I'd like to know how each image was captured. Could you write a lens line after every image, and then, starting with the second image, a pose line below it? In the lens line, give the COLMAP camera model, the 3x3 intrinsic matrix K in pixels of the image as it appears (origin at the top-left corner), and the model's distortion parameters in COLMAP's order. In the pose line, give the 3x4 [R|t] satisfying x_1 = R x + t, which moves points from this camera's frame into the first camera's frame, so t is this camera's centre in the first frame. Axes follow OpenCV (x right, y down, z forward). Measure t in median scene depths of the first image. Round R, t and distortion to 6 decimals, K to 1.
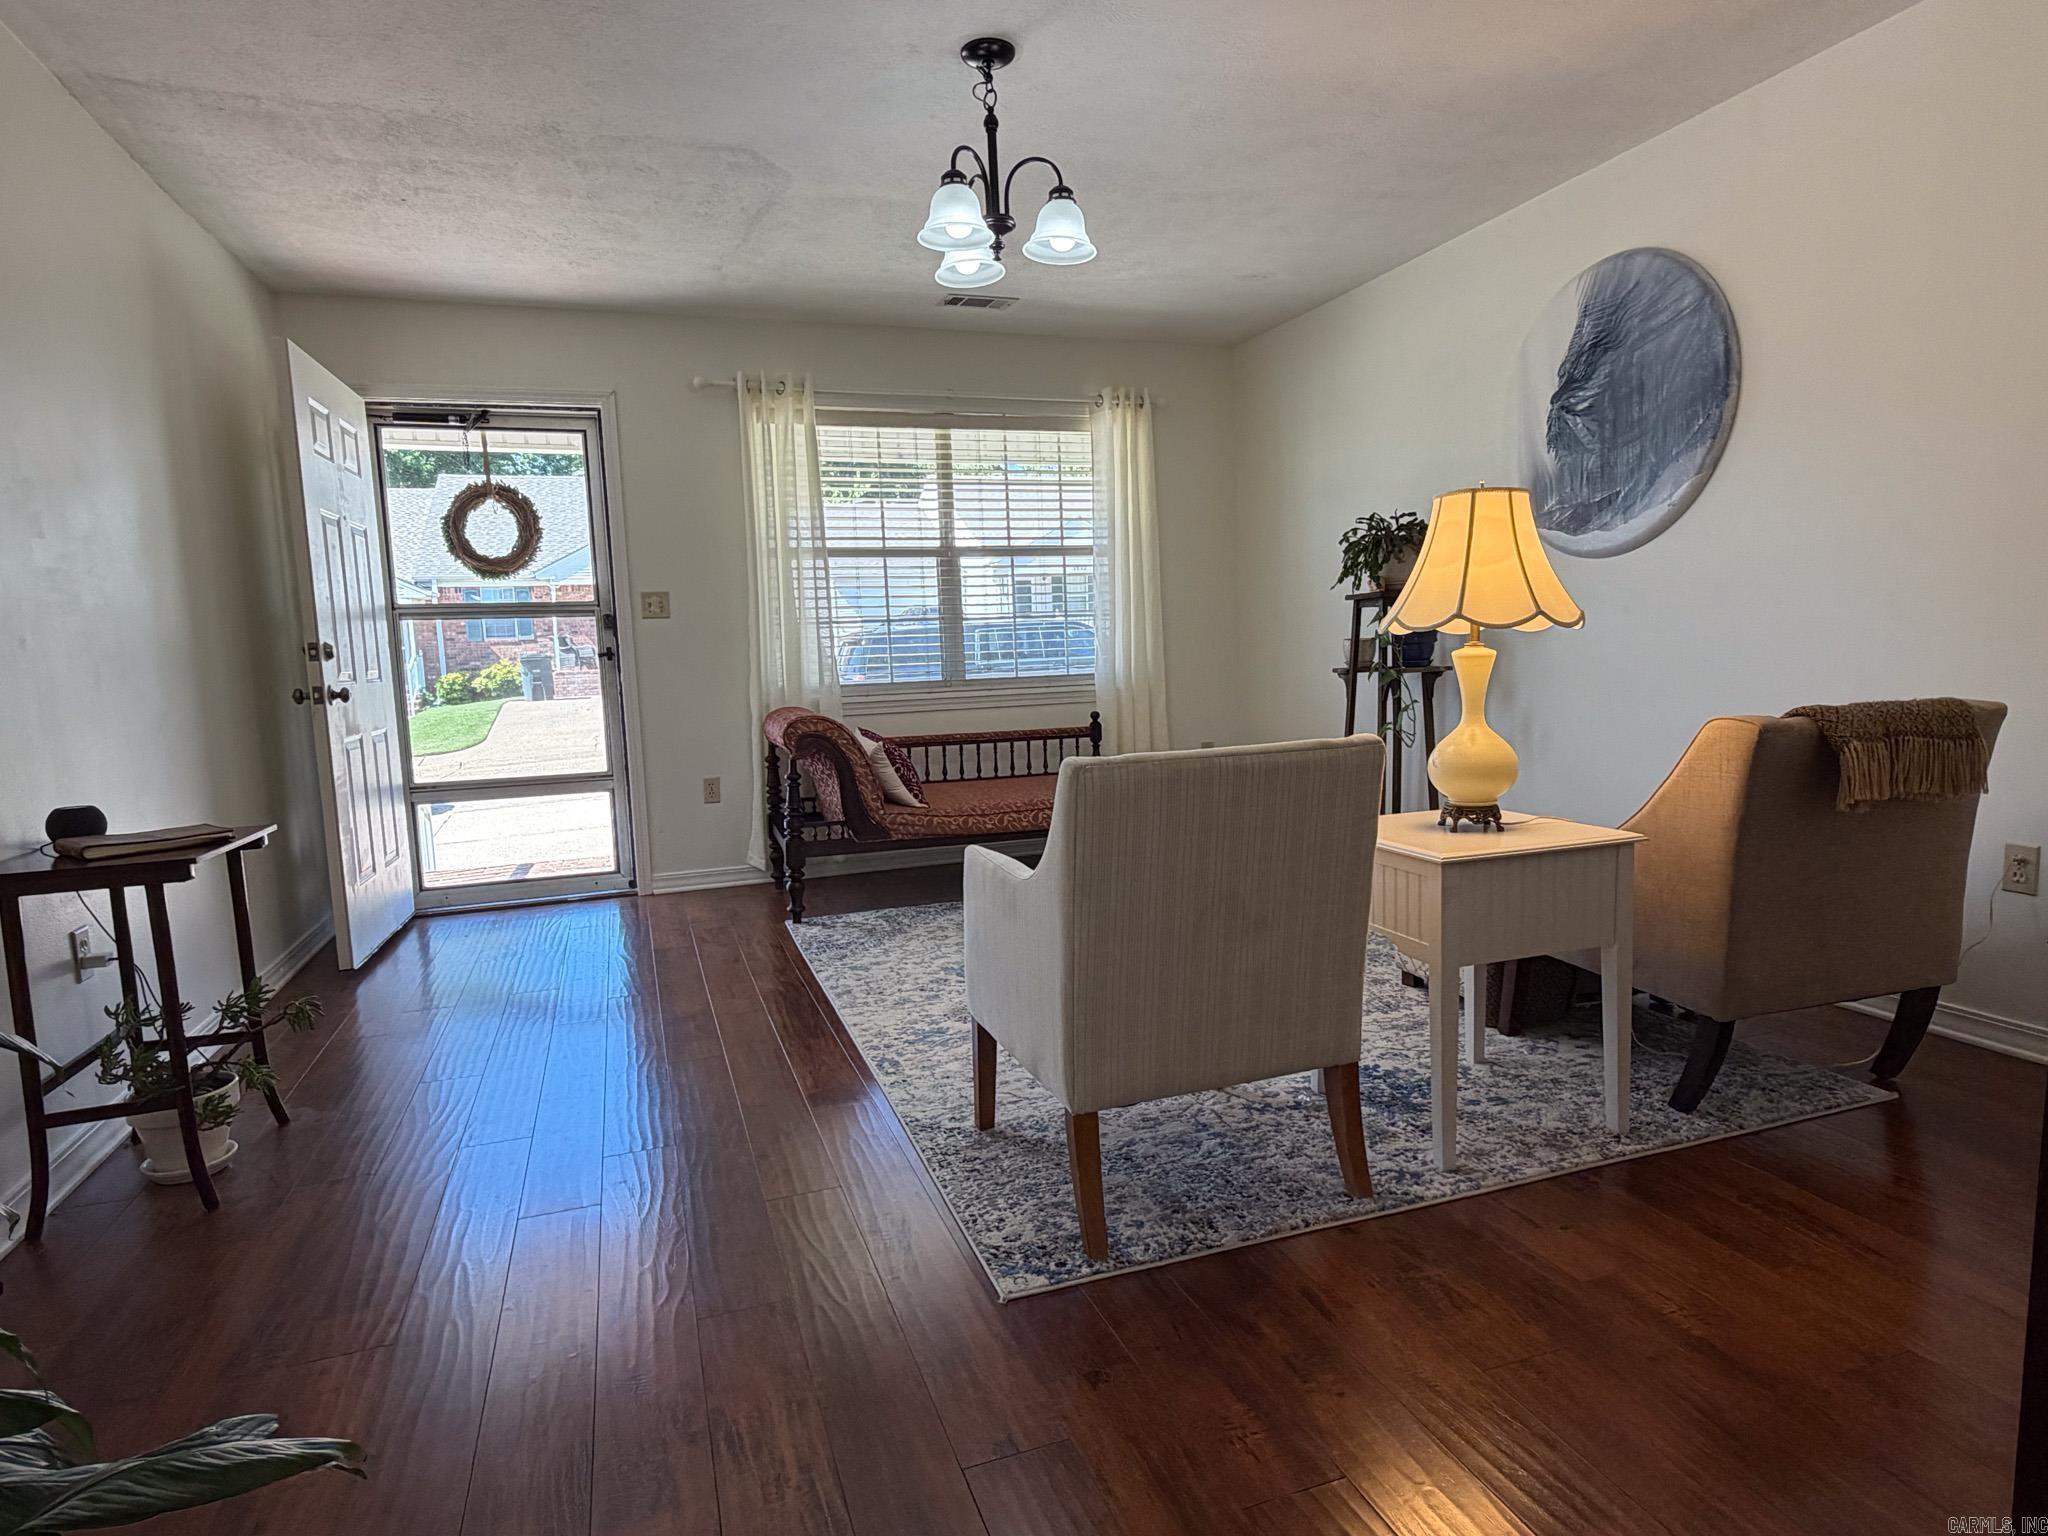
lens RADIAL K [[1155.1, 0, 1028.7], [0, 1155.1, 767.9], [0, 0, 1]] dist [-0.000078, -0.000689]
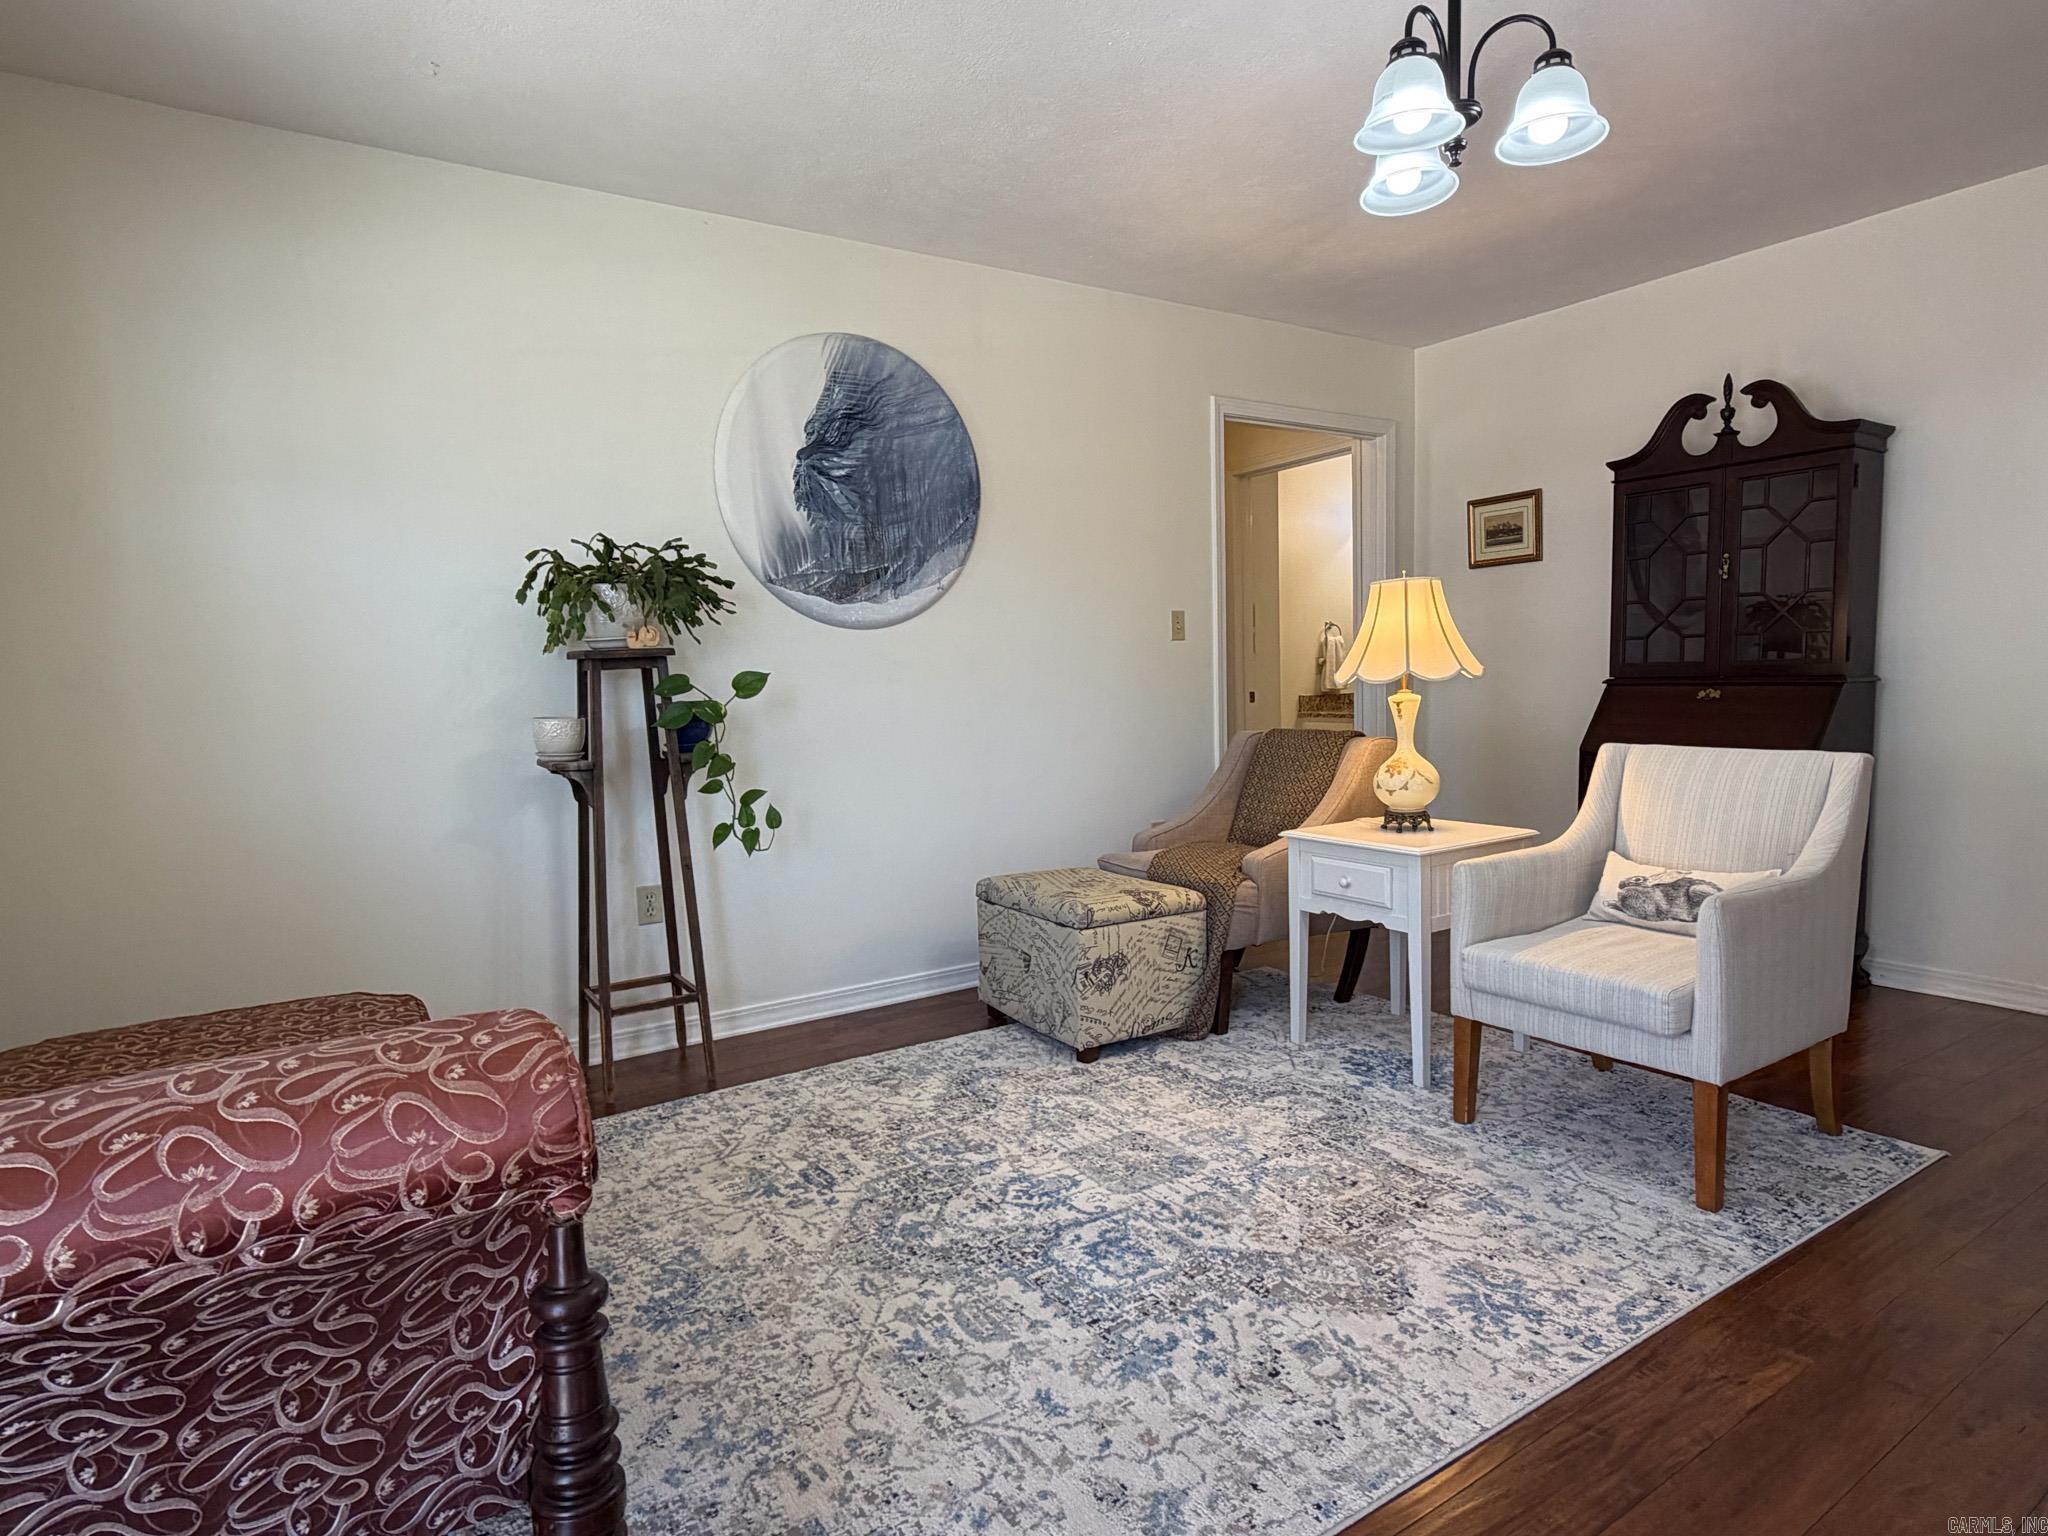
lens RADIAL K [[1155.1, 0, 1029.6], [0, 1155.1, 769.4], [0, 0, 1]] dist [-0.000078, -0.000689]
pose [[-0.239710, -0.039751, 0.970030, -0.533148], [0.144589, 0.986557, 0.076158, -0.120534], [-0.960017, 0.158512, -0.230740, 1.143889]]
